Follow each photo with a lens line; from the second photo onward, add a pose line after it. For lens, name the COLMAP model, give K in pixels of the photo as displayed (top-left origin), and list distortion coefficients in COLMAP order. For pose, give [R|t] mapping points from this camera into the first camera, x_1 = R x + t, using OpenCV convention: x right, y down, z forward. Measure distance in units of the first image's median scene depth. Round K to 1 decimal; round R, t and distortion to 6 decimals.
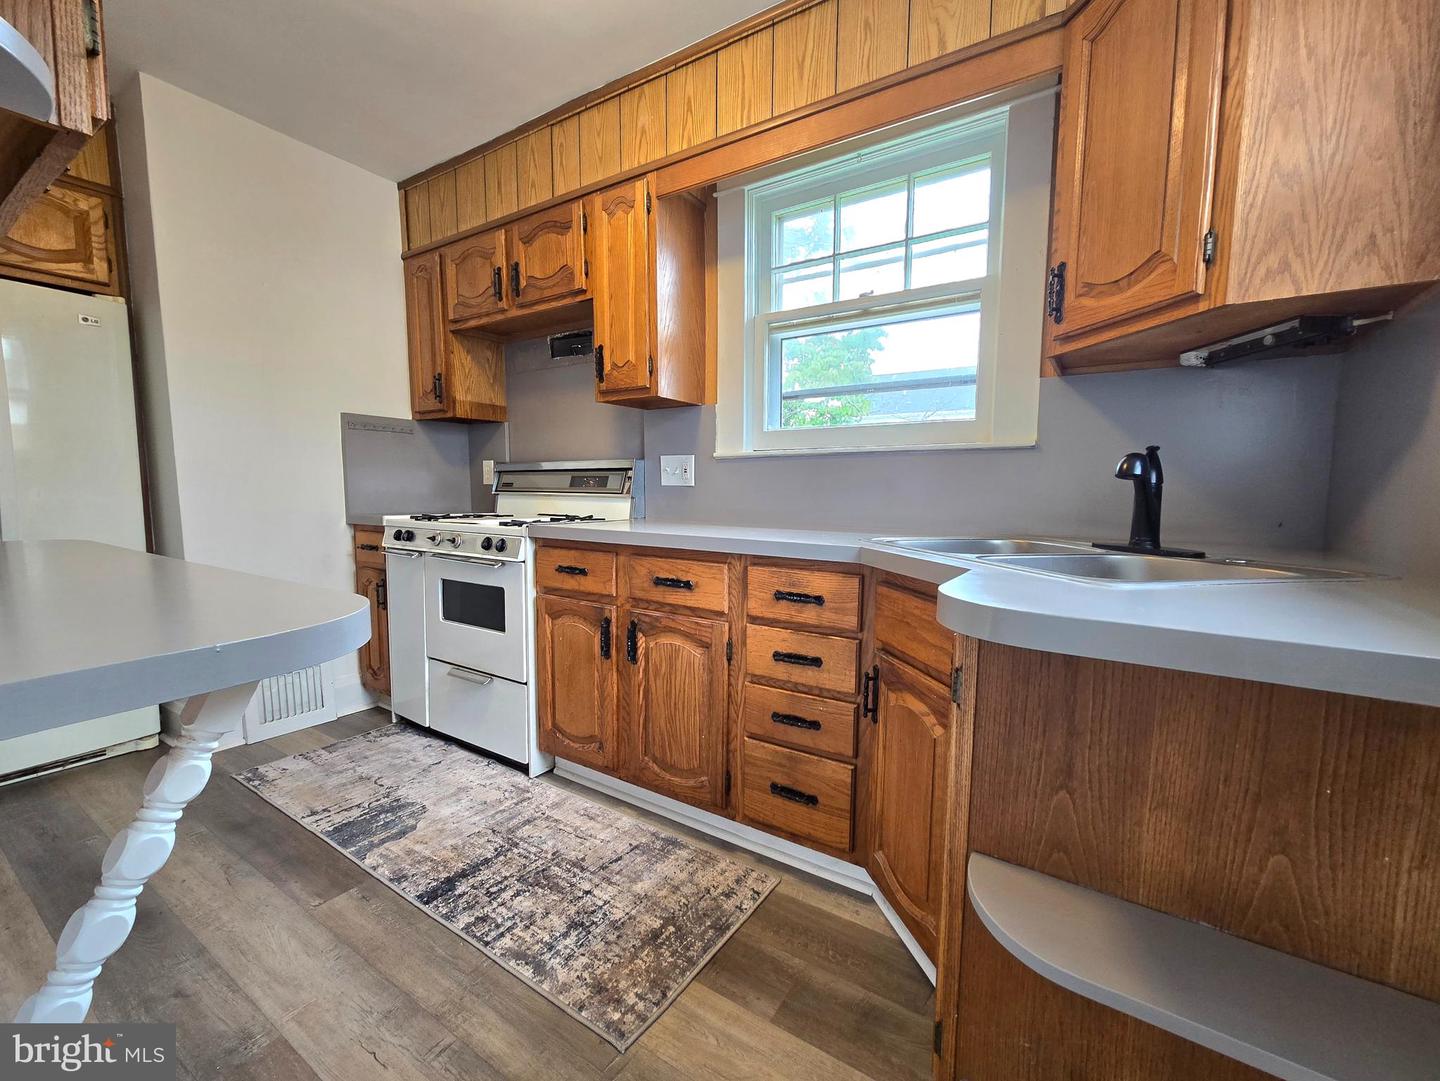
lens RADIAL K [[590.8, 0, 721.7], [0, 590.8, 542.5], [0, 0, 1]] dist [-0.001188, -0.000062]
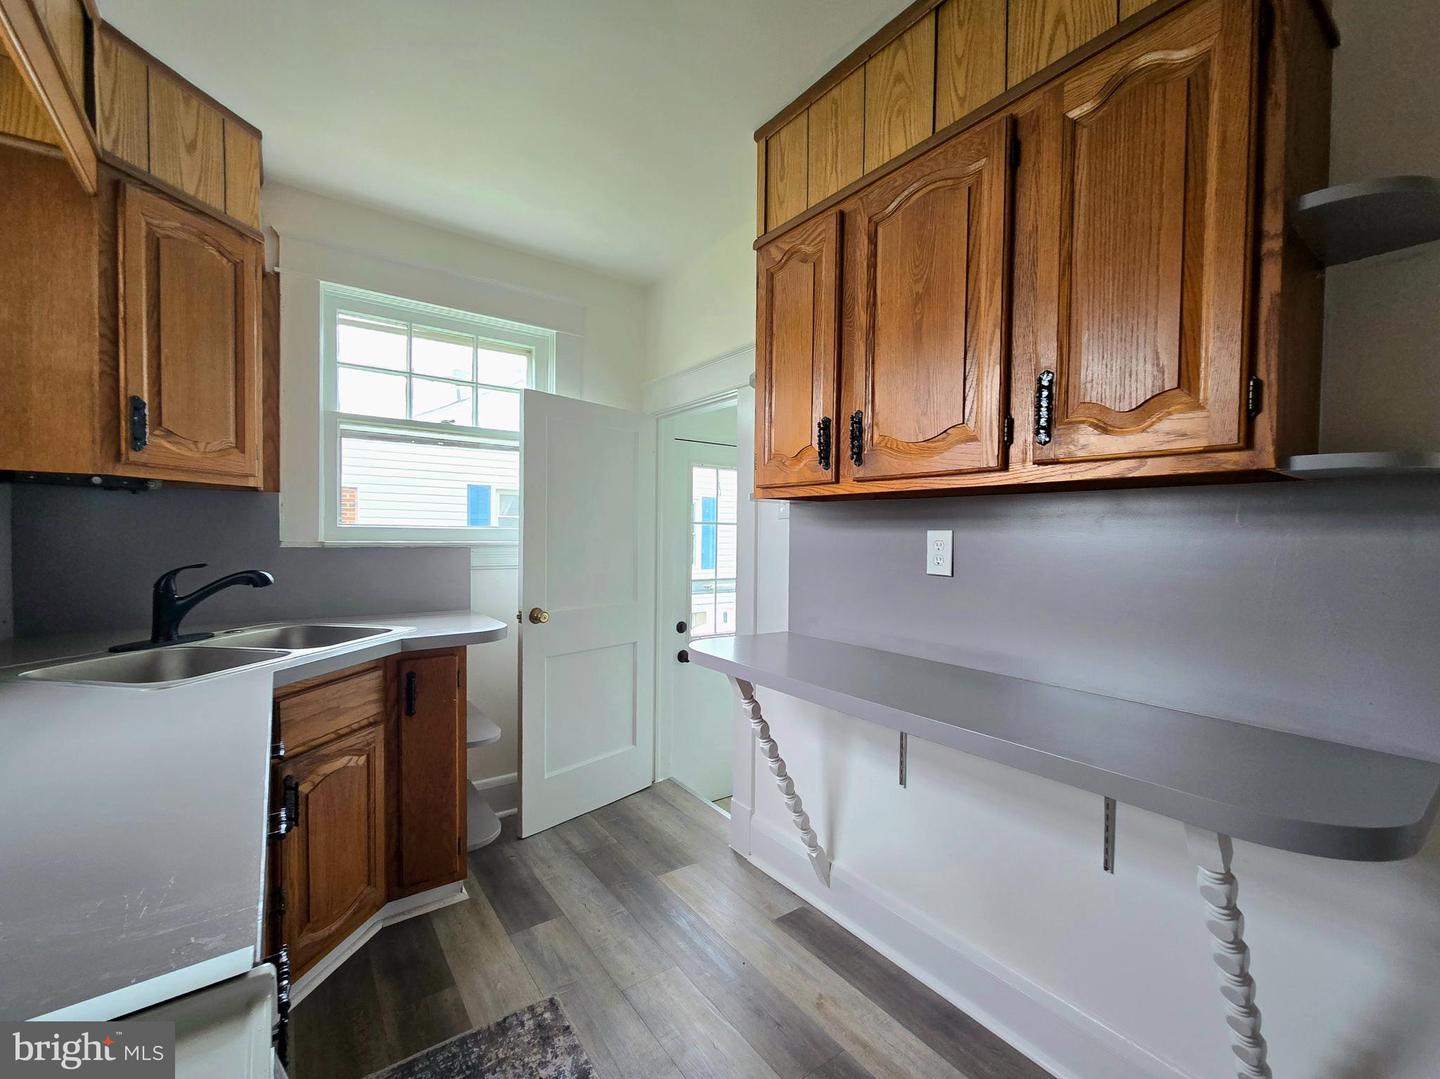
lens RADIAL K [[603.9, 0, 725.9], [0, 603.9, 549.0], [0, 0, 1]] dist [-0.002254, -0.000345]
pose [[-0.935456, -0.031289, 0.352056, -0.640954], [0.008834, 0.993693, 0.111786, -0.237875], [-0.353333, 0.107680, -0.929280, 1.292087]]
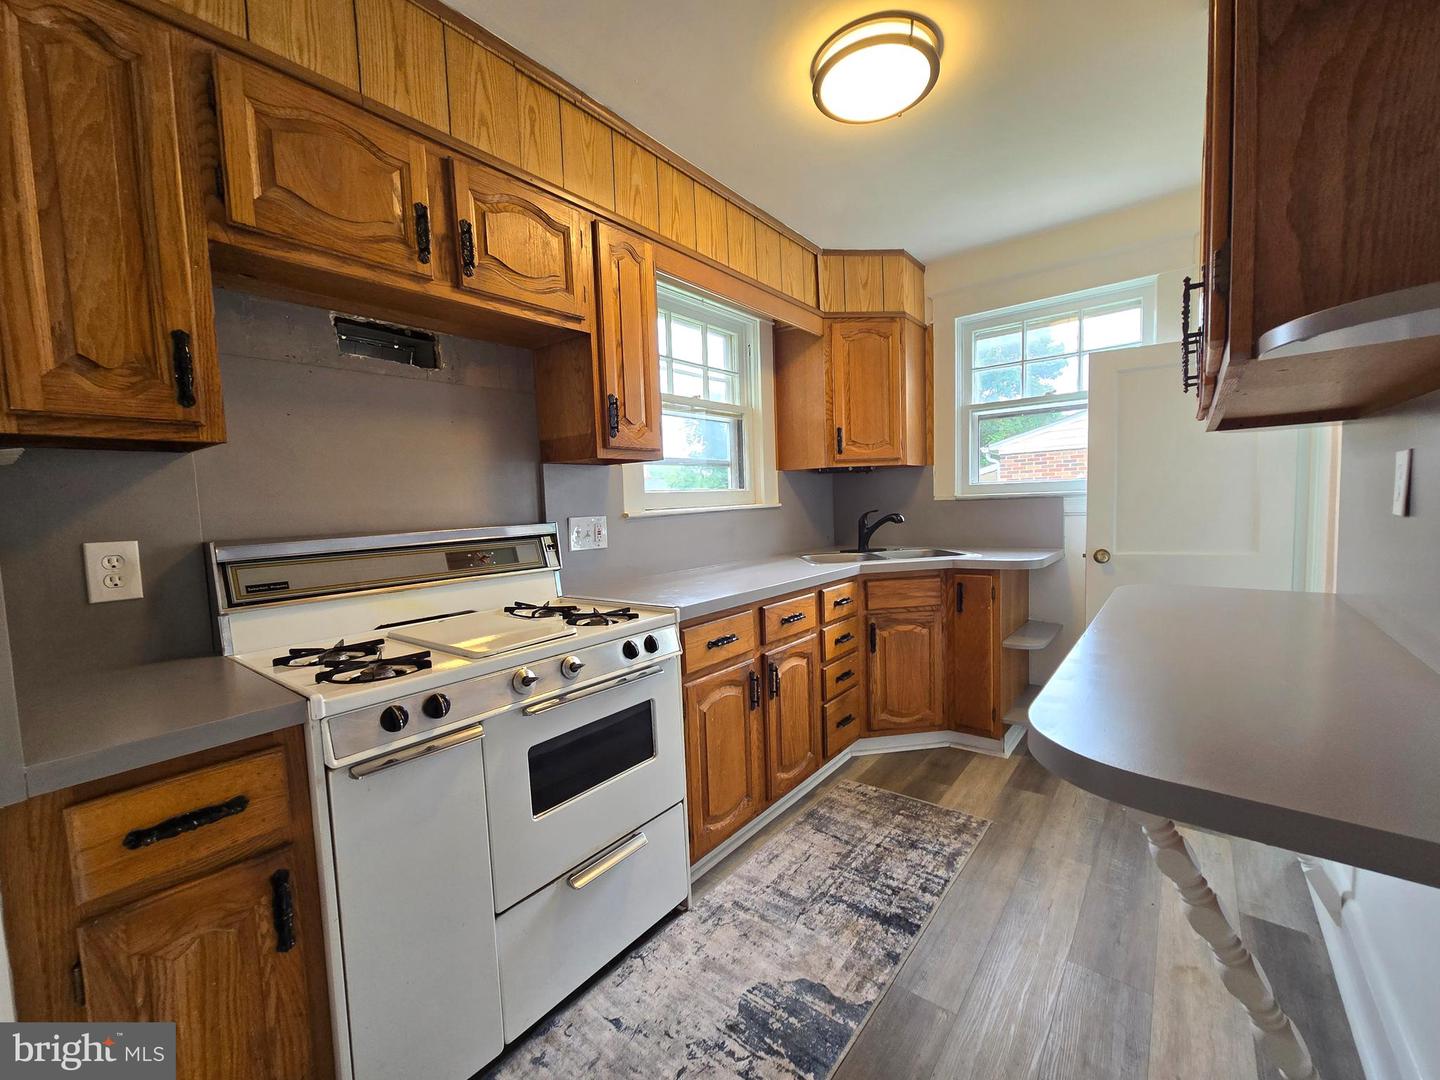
lens RADIAL K [[590.8, 0, 721.7], [0, 590.8, 542.0], [0, 0, 1]] dist [-0.001188, -0.000062]
pose [[0.101439, -0.082614, 0.991406, -1.316234], [0.128590, 0.989275, 0.069279, -0.198221], [-0.986496, 0.120457, 0.110975, 0.955455]]
